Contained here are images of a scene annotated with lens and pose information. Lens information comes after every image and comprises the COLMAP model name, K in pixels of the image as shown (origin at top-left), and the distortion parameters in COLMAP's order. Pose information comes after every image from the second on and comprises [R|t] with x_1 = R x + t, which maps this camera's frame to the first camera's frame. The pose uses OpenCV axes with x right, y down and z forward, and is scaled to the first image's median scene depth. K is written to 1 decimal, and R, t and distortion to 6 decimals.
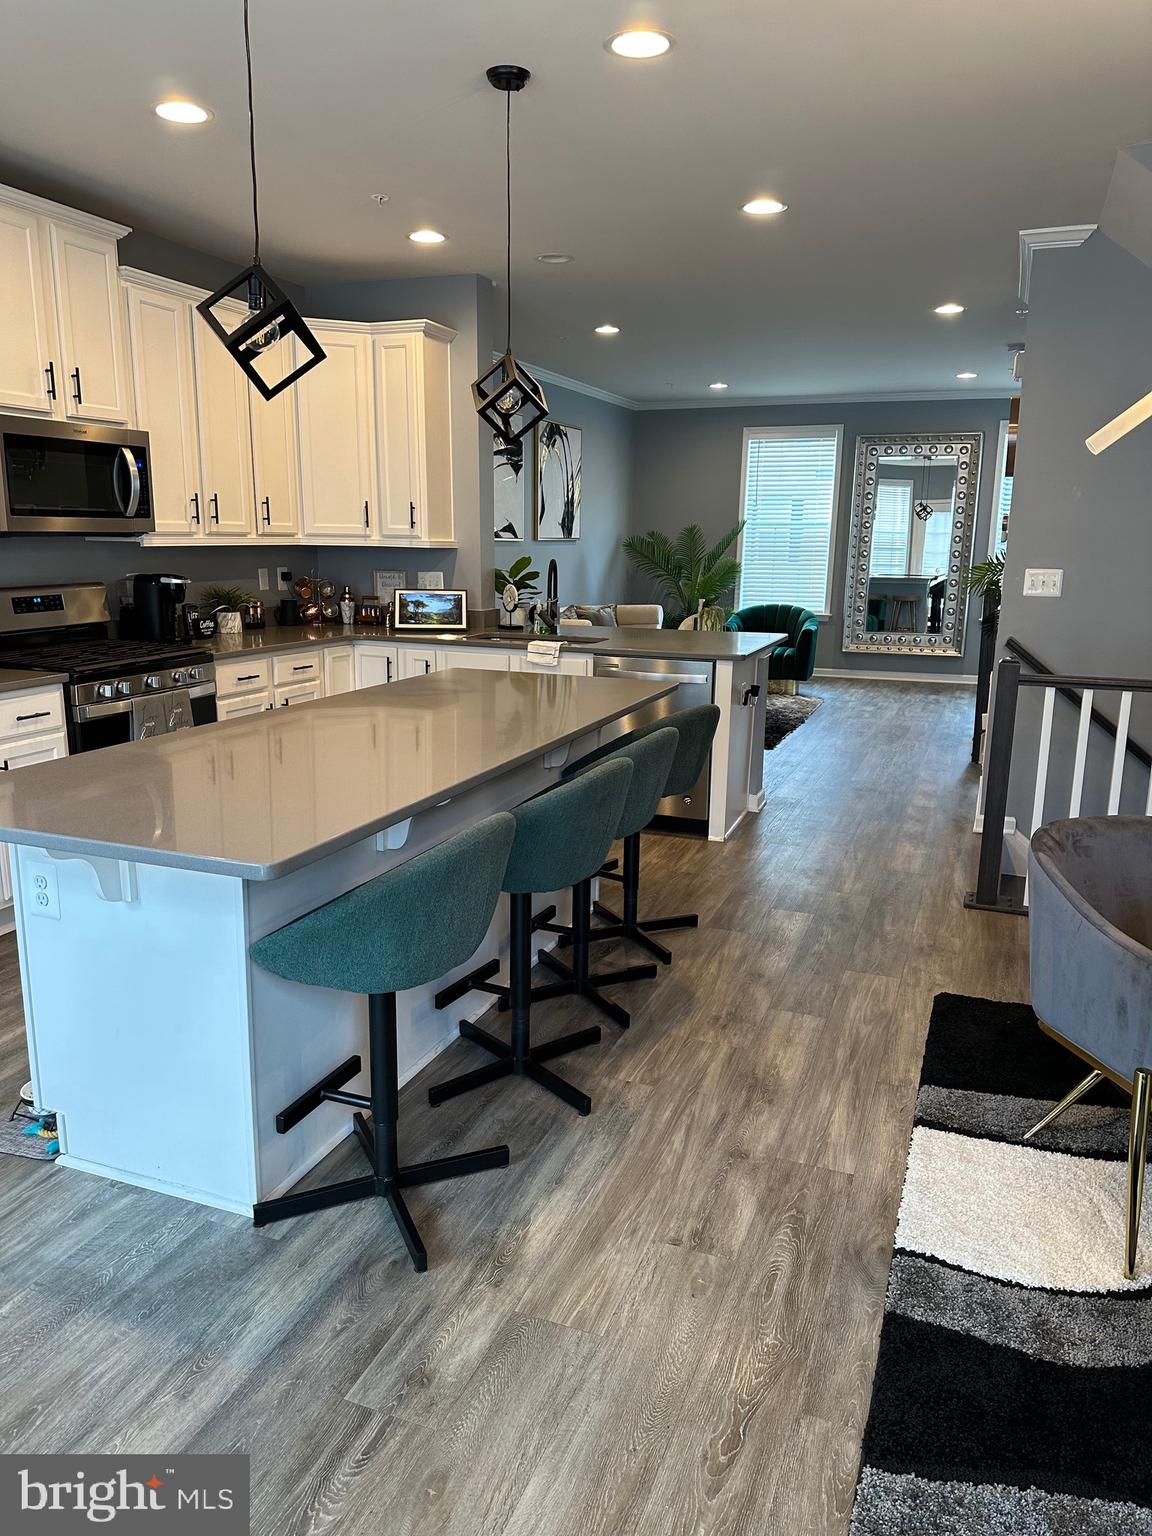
lens RADIAL K [[1087.1, 0, 576.0], [0, 1087.1, 768.0], [0, 0, 1]] dist [0.092814, -0.095550]
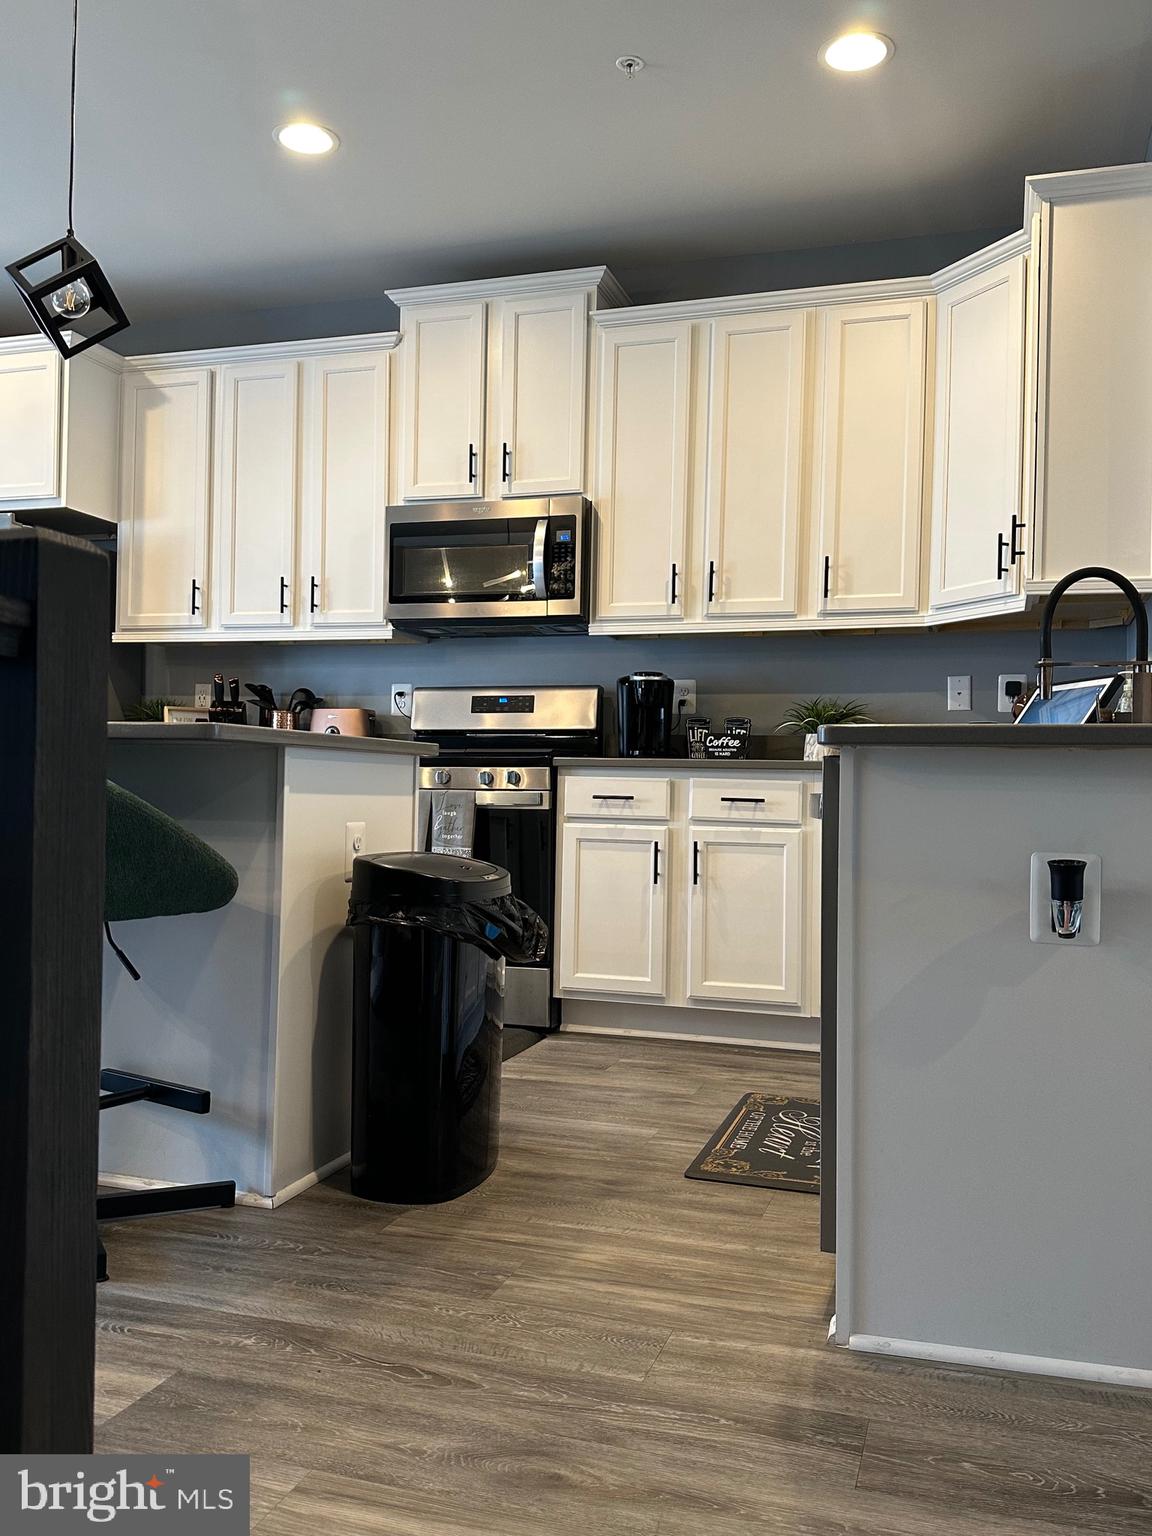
lens RADIAL K [[1298.0, 0, 576.0], [0, 1298.0, 768.0], [0, 0, 1]] dist [0.139836, -0.002285]
pose [[0.064807, -0.016193, -0.997766, 0.311083], [-0.226511, 0.973531, -0.030512, -0.039739], [0.971850, 0.227982, 0.059423, 0.520684]]
